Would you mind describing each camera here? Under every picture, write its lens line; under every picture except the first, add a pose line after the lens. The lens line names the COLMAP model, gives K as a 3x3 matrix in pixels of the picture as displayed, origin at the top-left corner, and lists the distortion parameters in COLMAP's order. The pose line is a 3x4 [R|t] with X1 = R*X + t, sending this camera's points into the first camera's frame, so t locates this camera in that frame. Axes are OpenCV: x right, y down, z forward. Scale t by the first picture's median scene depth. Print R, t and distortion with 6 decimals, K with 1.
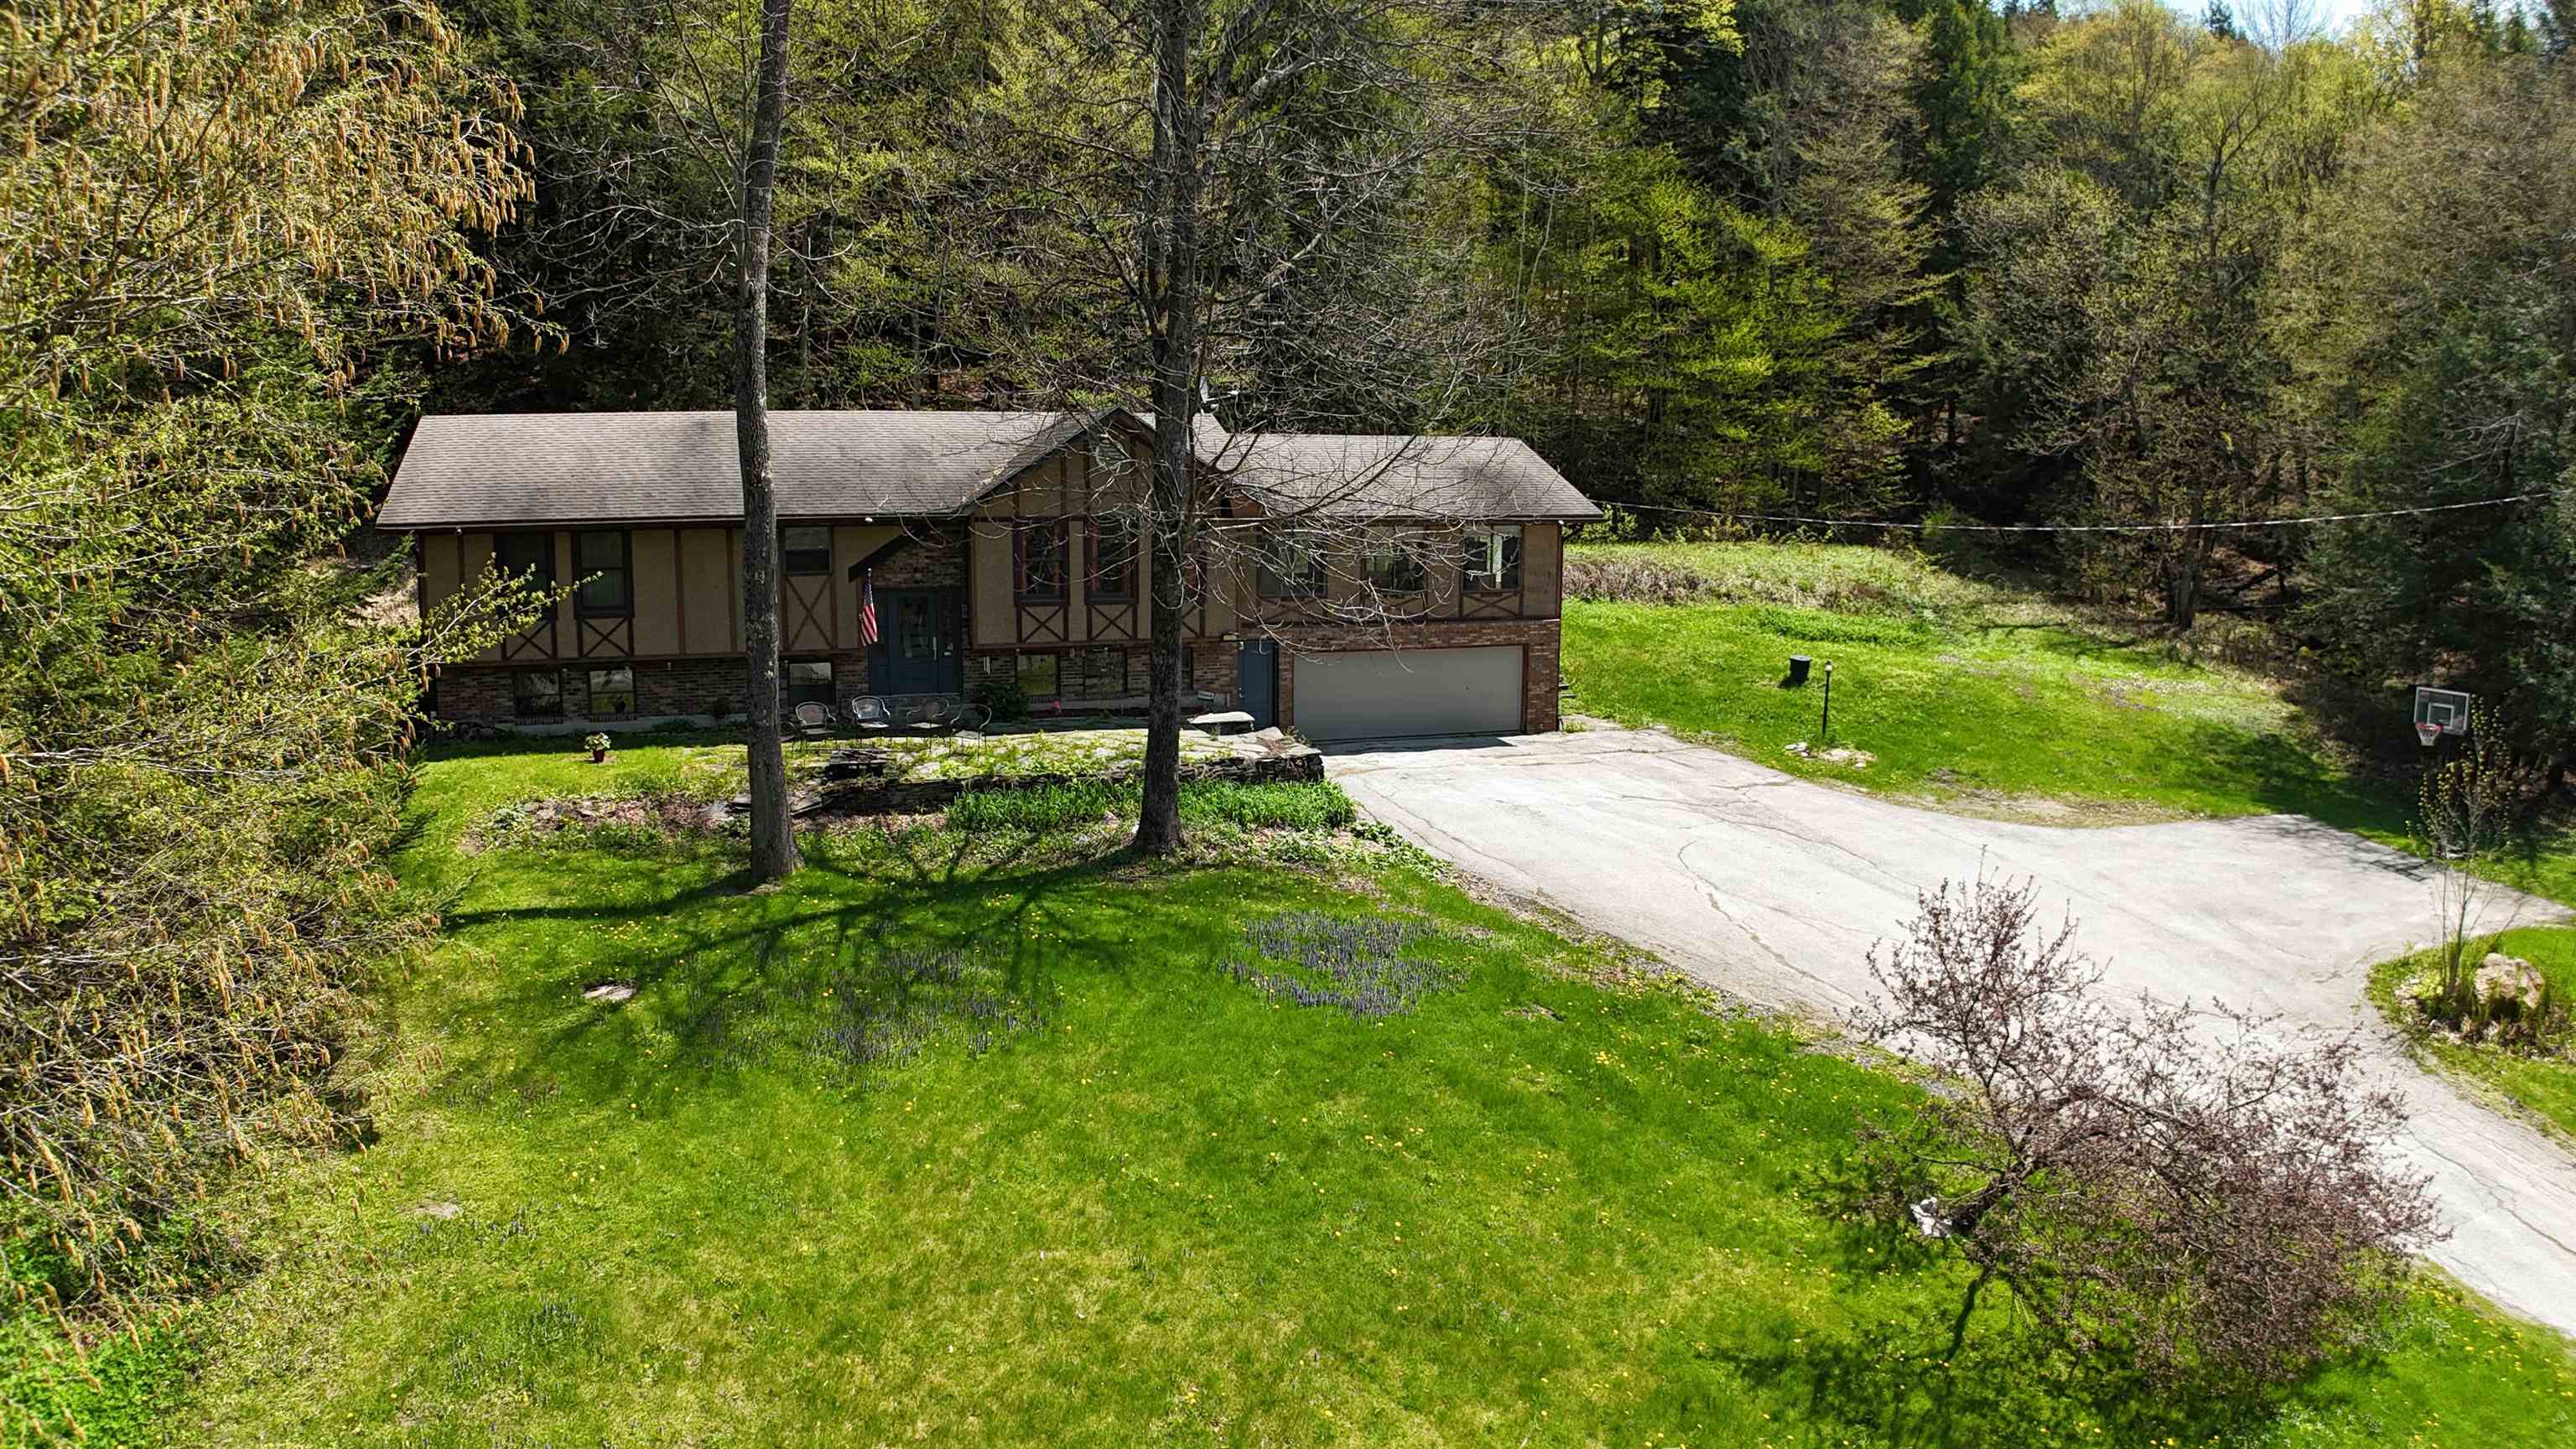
lens RADIAL K [[1592.5, 0, 1283.4], [0, 1592.5, 712.8], [0, 0, 1]] dist [-0.167947, -0.013479]
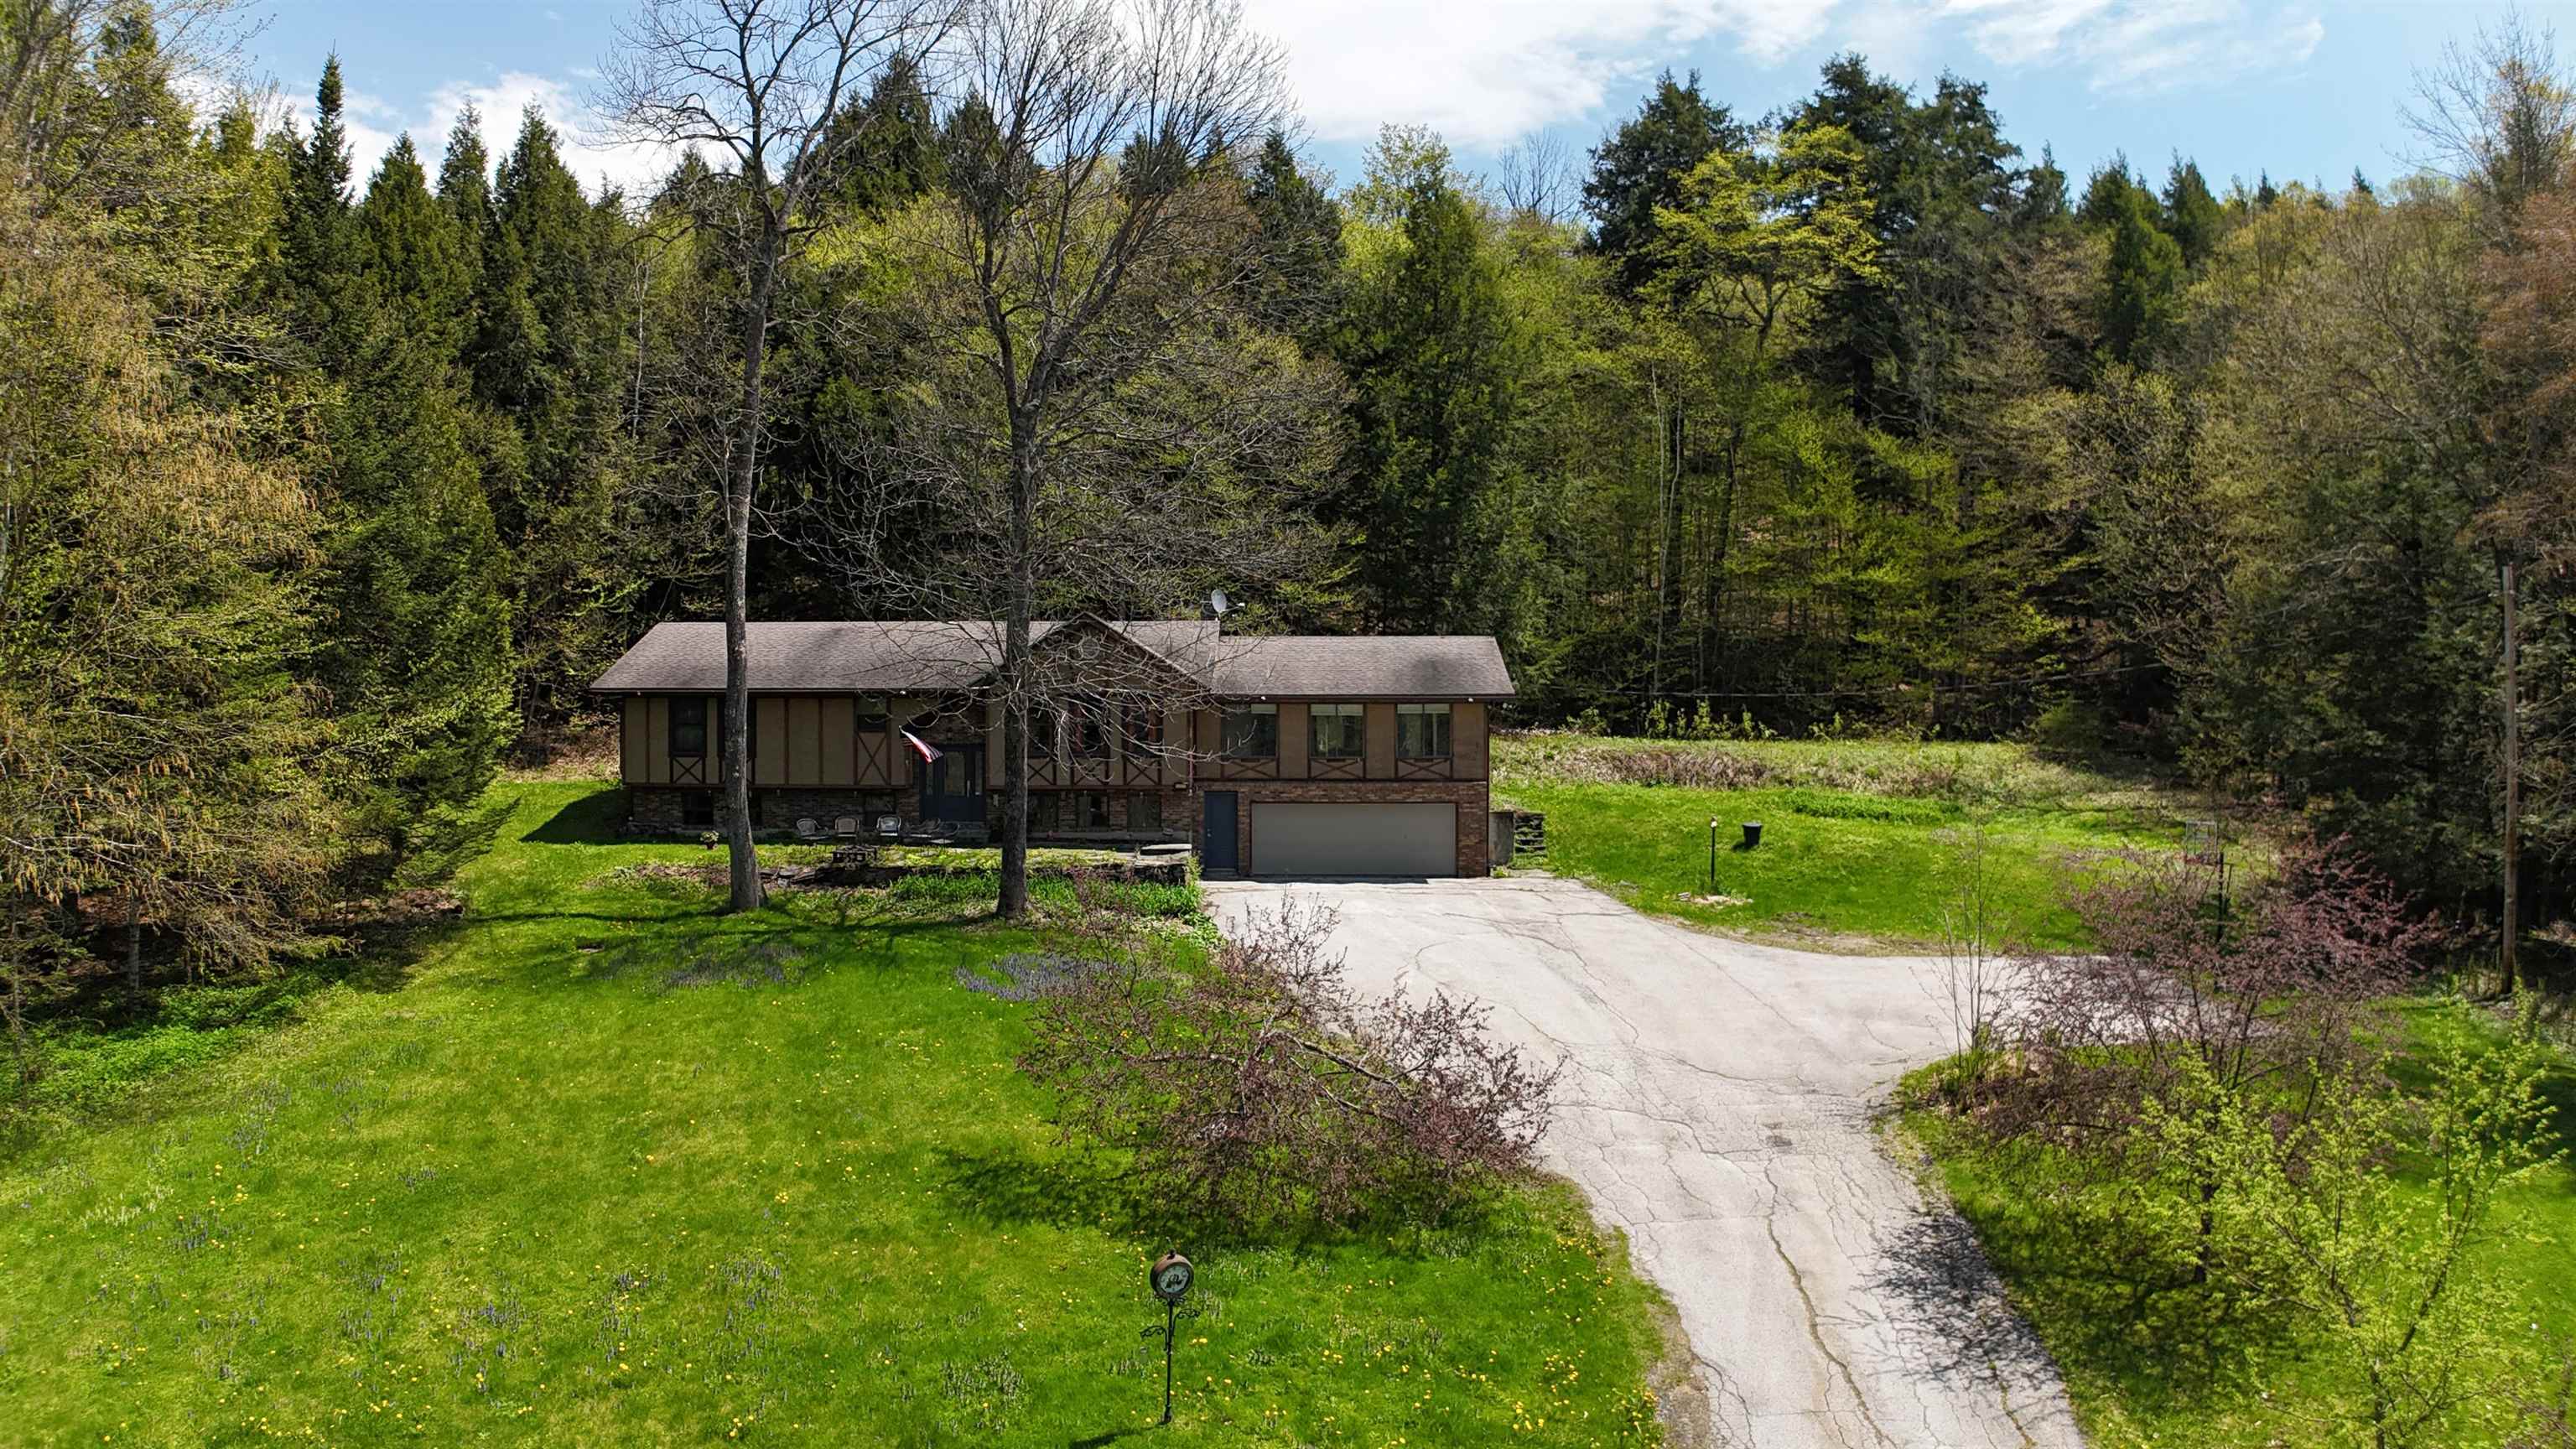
lens RADIAL K [[1592.5, 0, 1283.4], [0, 1592.5, 712.8], [0, 0, 1]] dist [-0.167947, -0.013479]
pose [[0.943245, -0.007268, -0.332018, 0.505503], [-0.044801, 0.987837, -0.148902, 0.087958], [0.329062, 0.155325, 0.931446, -0.203115]]
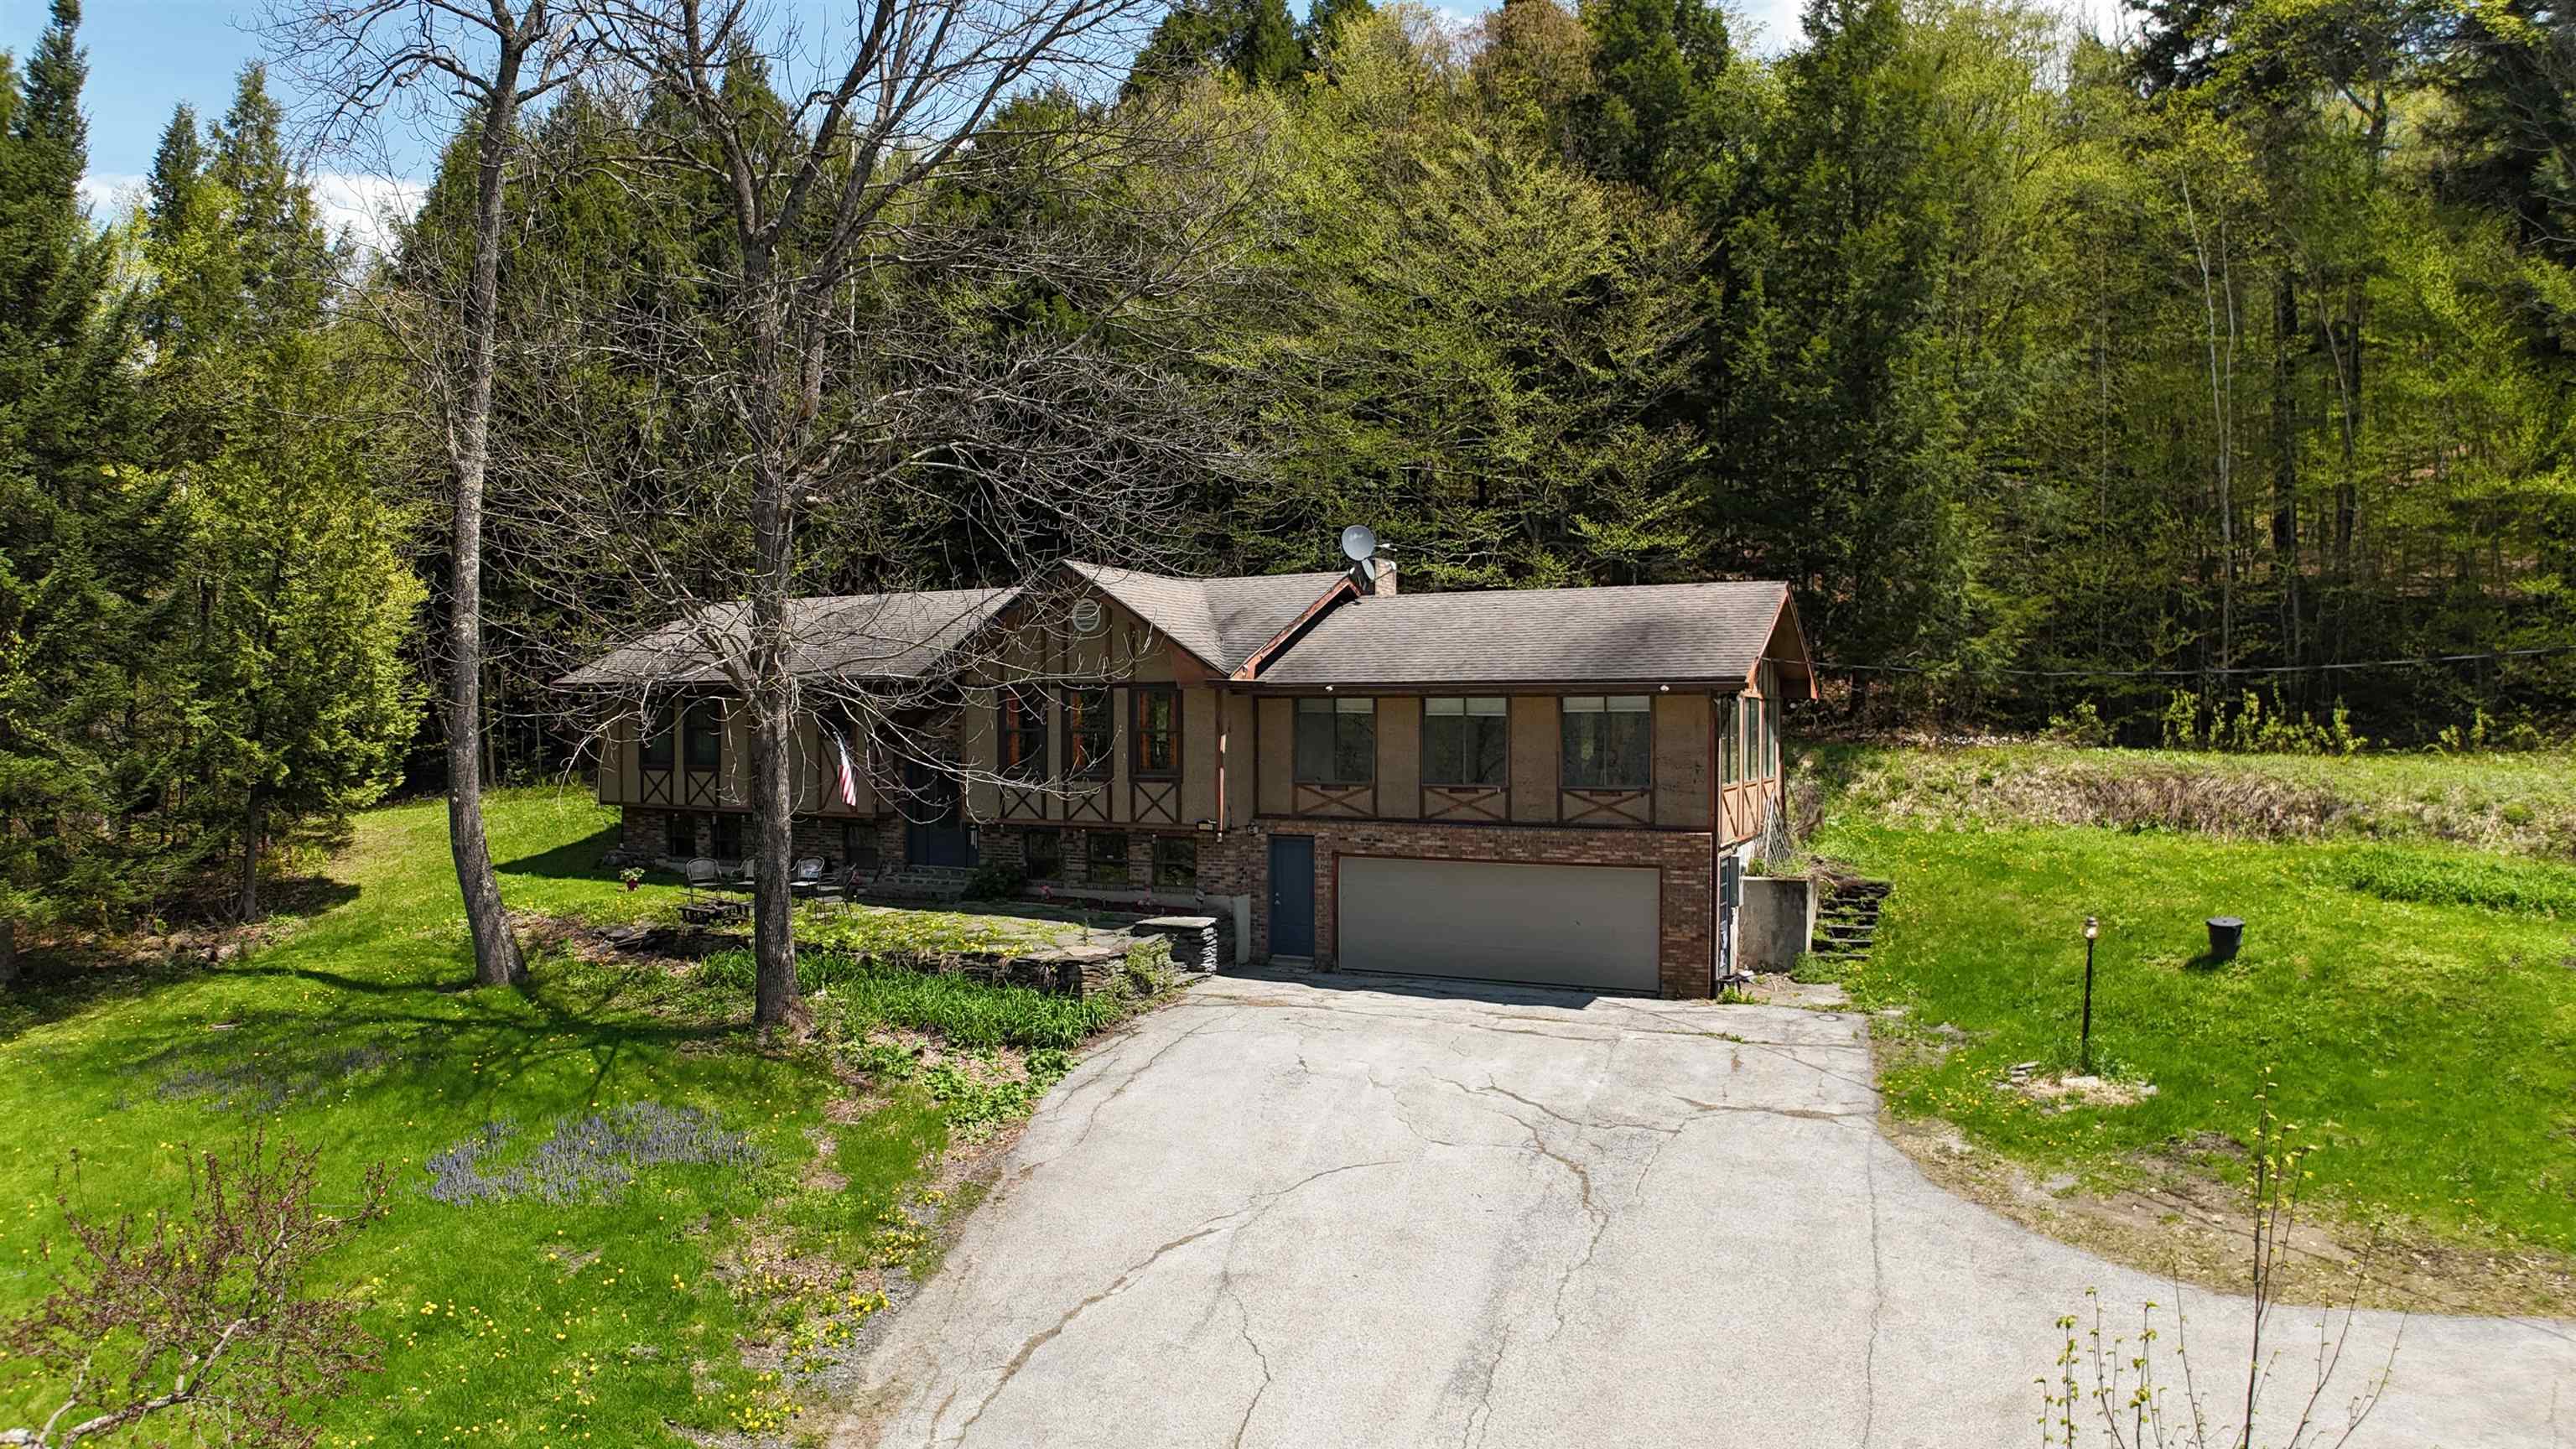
lens RADIAL K [[1592.9, 0, 1287.2], [0, 1592.9, 714.3], [0, 0, 1]] dist [-0.186043, 0.021651]
pose [[0.705428, -0.007840, -0.708739, 0.619934], [-0.102486, 0.988302, -0.112940, -0.017253], [0.701333, 0.152307, 0.696372, 0.469295]]
